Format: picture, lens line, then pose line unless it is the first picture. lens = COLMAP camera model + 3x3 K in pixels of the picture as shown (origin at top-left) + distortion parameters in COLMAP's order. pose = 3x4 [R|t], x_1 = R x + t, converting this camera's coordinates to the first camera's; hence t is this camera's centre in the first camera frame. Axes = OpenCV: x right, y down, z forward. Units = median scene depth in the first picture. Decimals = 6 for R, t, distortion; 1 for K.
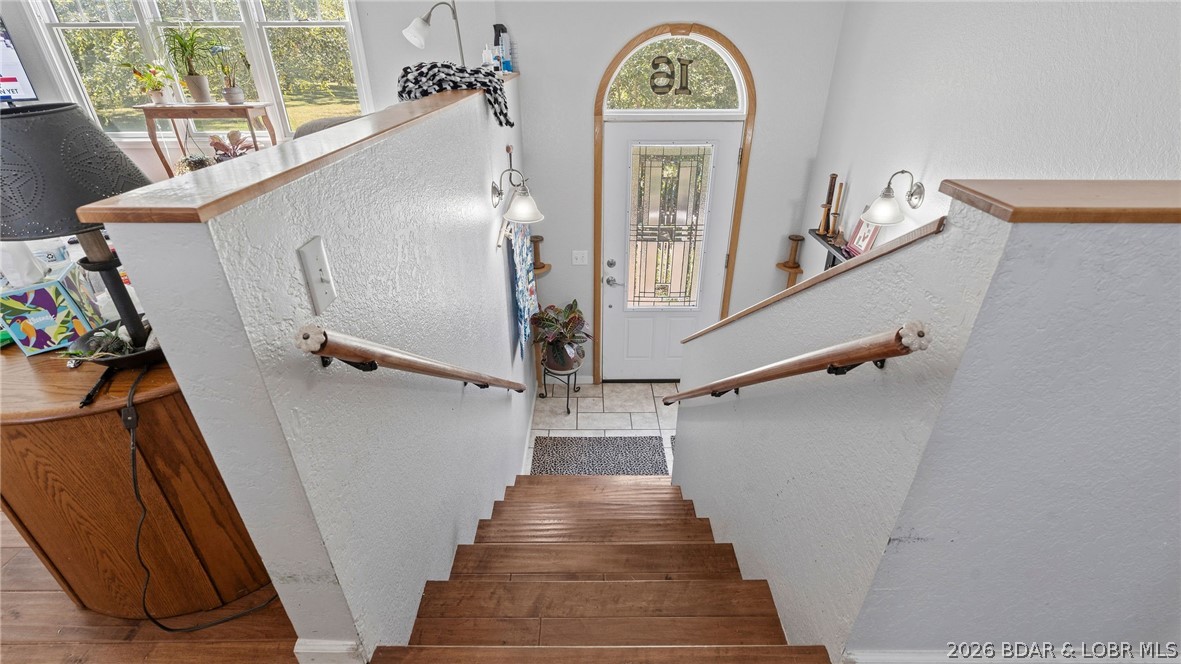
lens RADIAL K [[530.5, 0, 590.8], [0, 530.5, 333.5], [0, 0, 1]] dist [-0.020472, 0.006773]
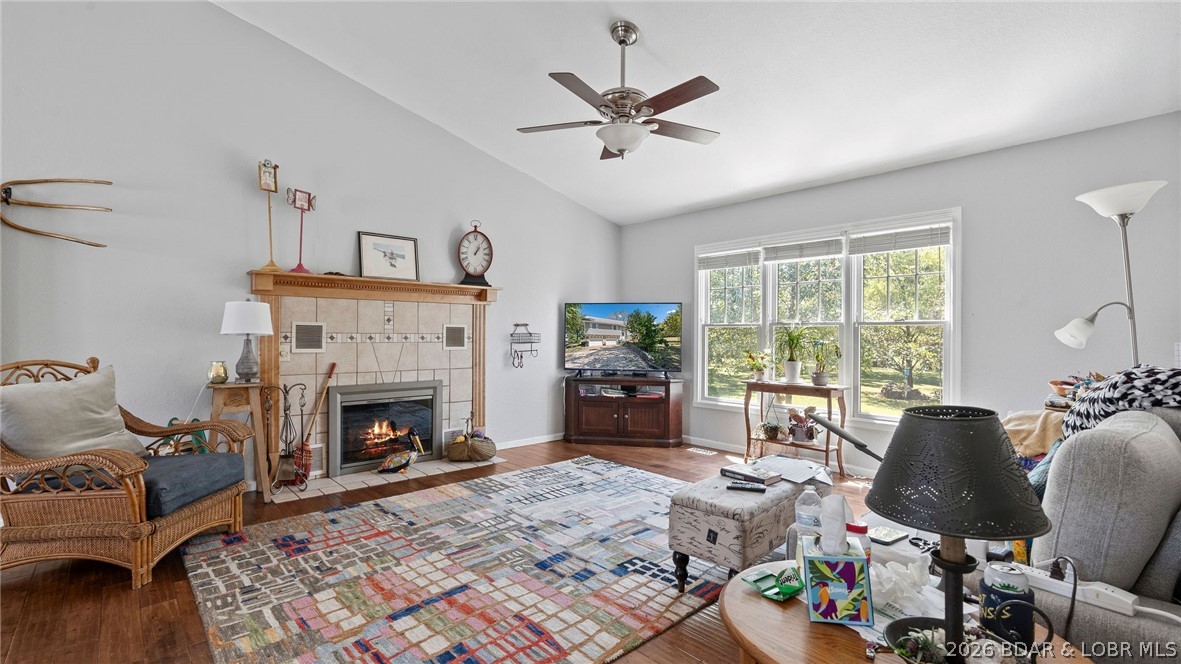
lens RADIAL K [[530.5, 0, 590.8], [0, 530.5, 333.5], [0, 0, 1]] dist [-0.020472, 0.006773]
pose [[0.662124, 0.000552, -0.749394, -0.293327], [-0.363092, 0.875020, -0.320164, 0.018621], [0.655558, 0.484087, 0.579572, -0.075998]]
